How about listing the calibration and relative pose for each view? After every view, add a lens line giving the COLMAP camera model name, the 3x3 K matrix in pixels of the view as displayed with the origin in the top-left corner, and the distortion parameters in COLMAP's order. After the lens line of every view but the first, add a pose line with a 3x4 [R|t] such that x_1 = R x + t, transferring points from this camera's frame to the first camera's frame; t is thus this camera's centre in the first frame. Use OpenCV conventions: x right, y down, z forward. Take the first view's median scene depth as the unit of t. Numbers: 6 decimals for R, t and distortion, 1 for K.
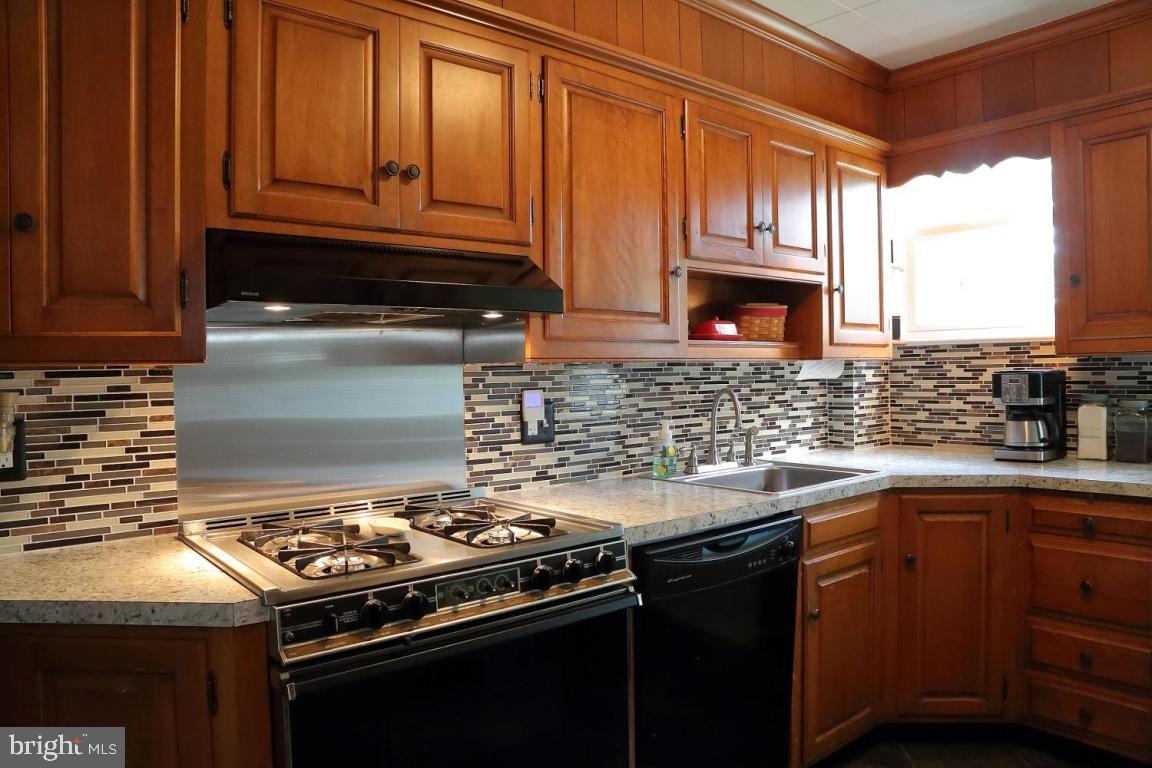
lens RADIAL K [[784.1, 0, 576.0], [0, 784.1, 384.0], [0, 0, 1]] dist [-0.130628, 0.069424]
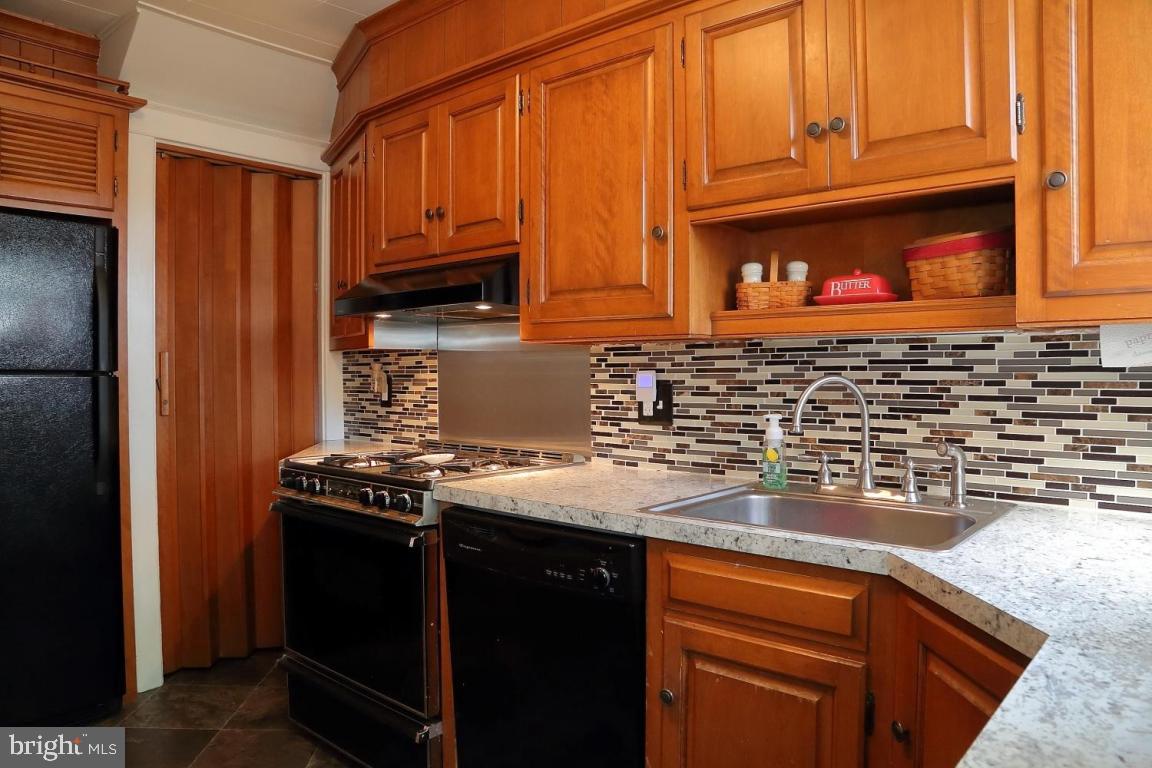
lens RADIAL K [[784.1, 0, 576.0], [0, 784.1, 384.0], [0, 0, 1]] dist [-0.130628, 0.069424]
pose [[0.161835, 0.031290, -0.986322, 0.930607], [-0.017708, 0.999428, 0.028800, -0.002389], [0.986659, 0.012805, 0.162296, 0.759720]]
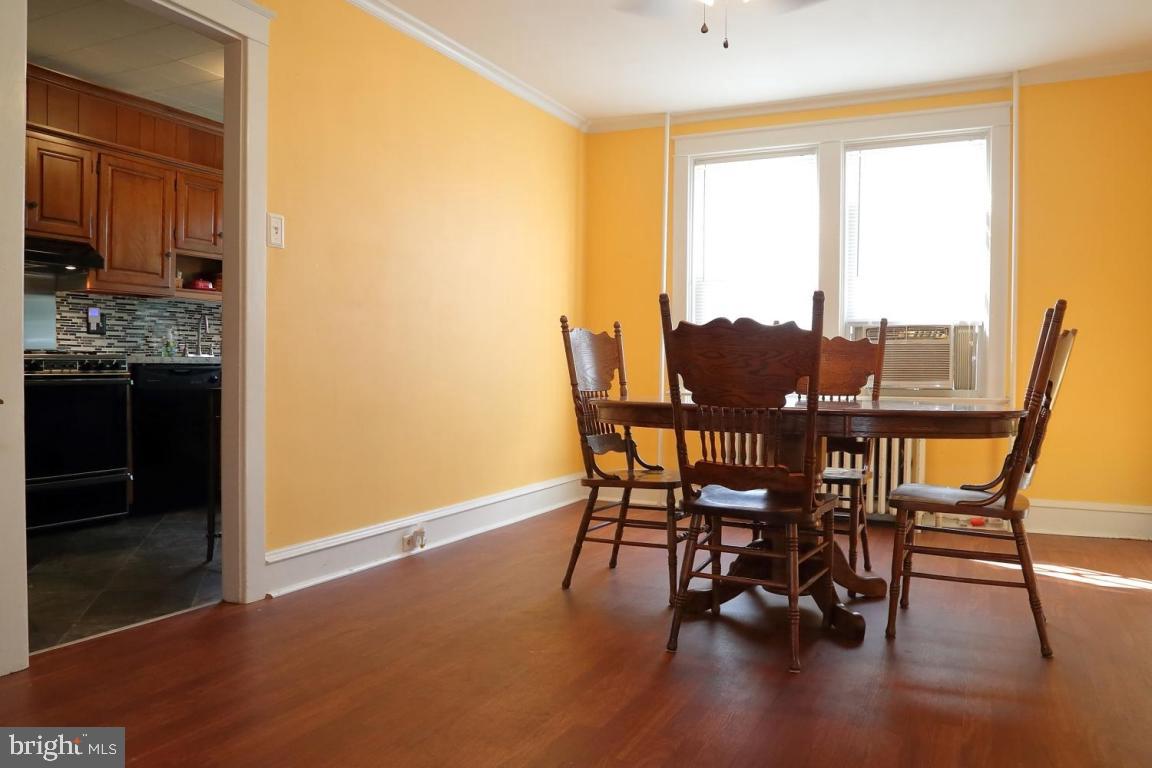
lens RADIAL K [[813.7, 0, 573.7], [0, 813.7, 391.8], [0, 0, 1]] dist [-0.075869, 0.005404]
pose [[0.905189, 0.011913, 0.424841, 0.206820], [-0.019627, 0.999712, 0.013787, 0.176683], [-0.424555, -0.020818, 0.905163, -1.421491]]
